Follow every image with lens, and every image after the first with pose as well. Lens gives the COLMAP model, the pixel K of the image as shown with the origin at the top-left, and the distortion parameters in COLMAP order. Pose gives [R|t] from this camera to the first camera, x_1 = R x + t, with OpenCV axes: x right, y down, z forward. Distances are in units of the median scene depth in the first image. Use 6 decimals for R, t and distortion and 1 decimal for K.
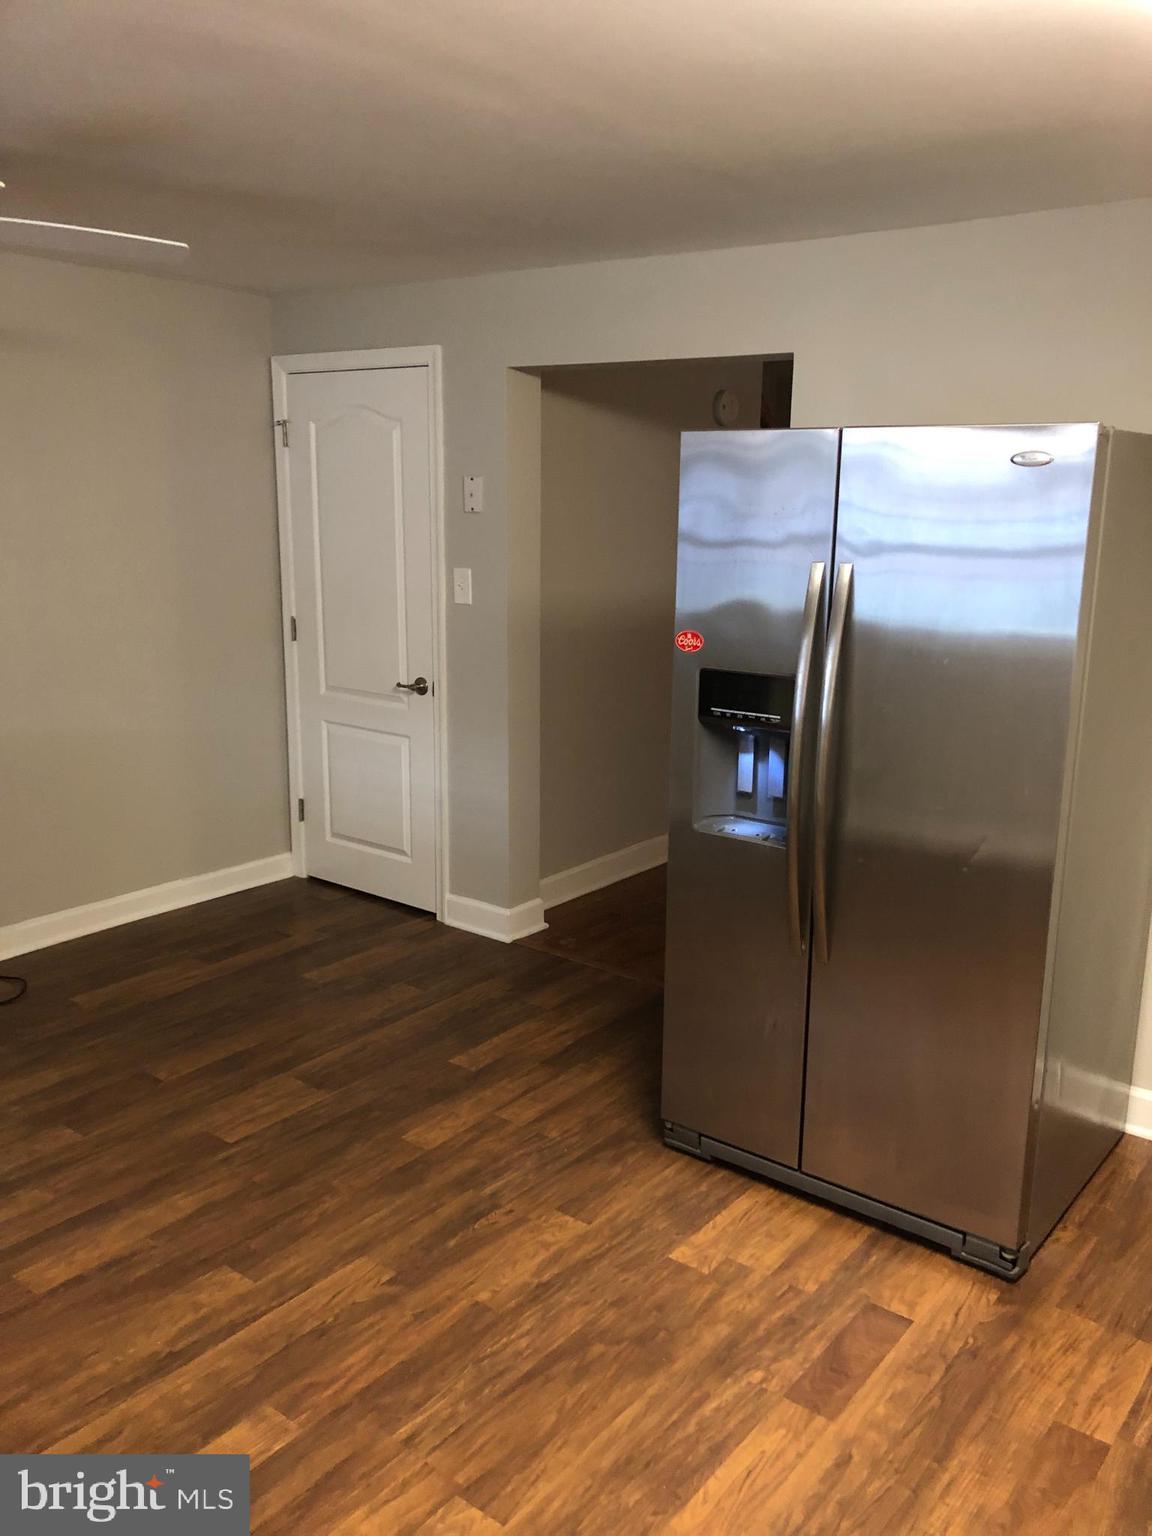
lens RADIAL K [[1264.5, 0, 579.5], [0, 1264.5, 762.5], [0, 0, 1]] dist [0.030889, -0.001489]
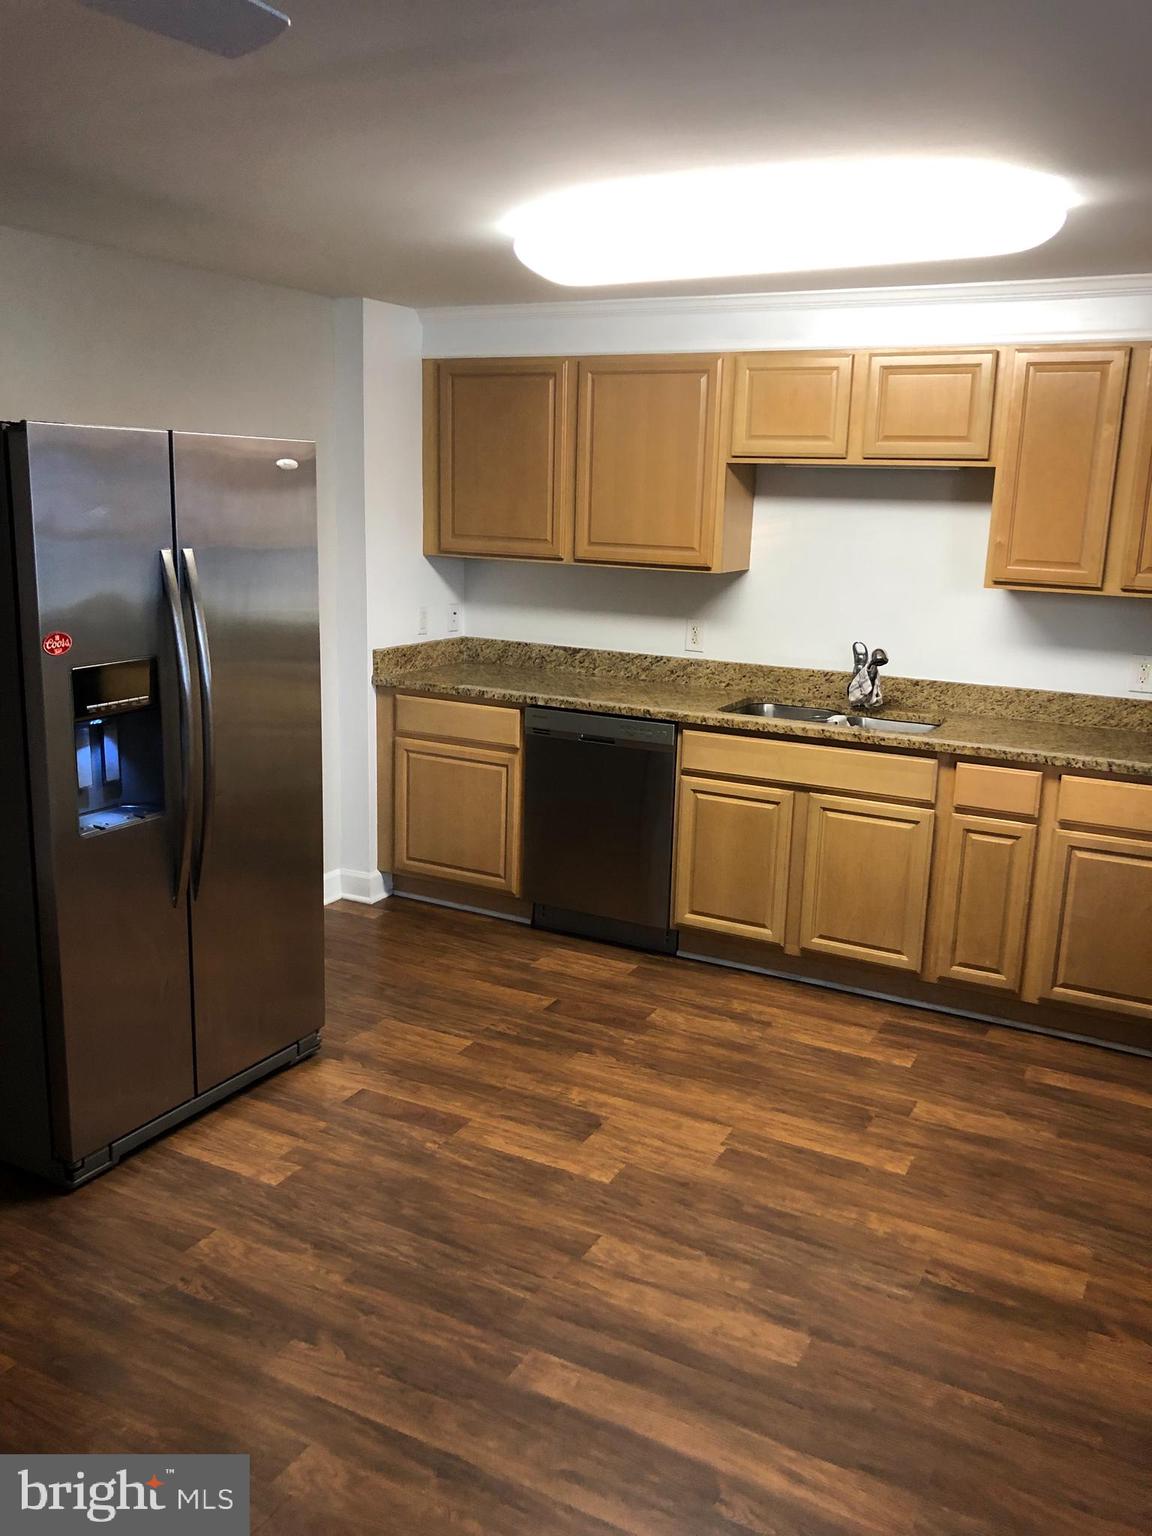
lens RADIAL K [[1264.5, 0, 579.5], [0, 1264.5, 762.5], [0, 0, 1]] dist [0.030889, -0.001489]
pose [[-0.165570, -0.223467, 0.960546, -1.058333], [0.176672, 0.951512, 0.251819, -0.212722], [-0.970244, 0.211395, -0.118061, 0.886976]]
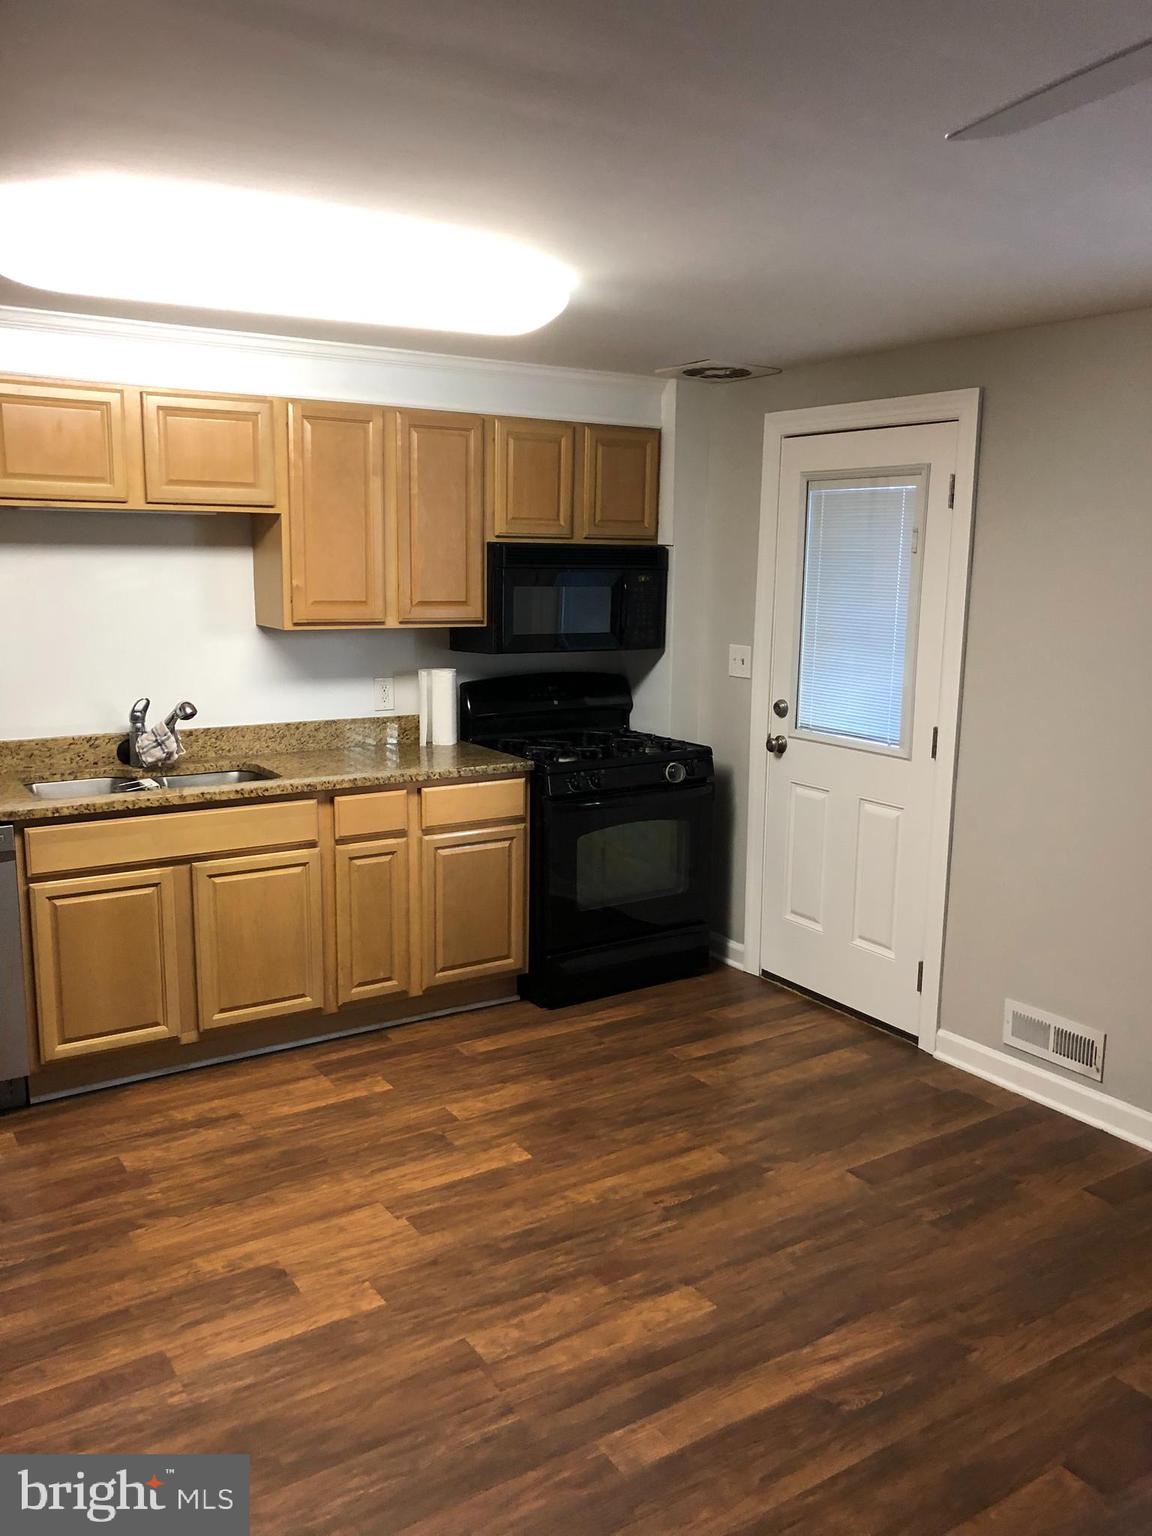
lens RADIAL K [[1285.1, 0, 581.6], [0, 1285.1, 771.4], [0, 0, 1]] dist [0.051770, -0.015090]
pose [[-0.943434, -0.080873, 0.321545, -0.461478], [0.046330, 0.928126, 0.369371, -0.365172], [-0.328306, 0.363375, -0.871879, 1.580735]]
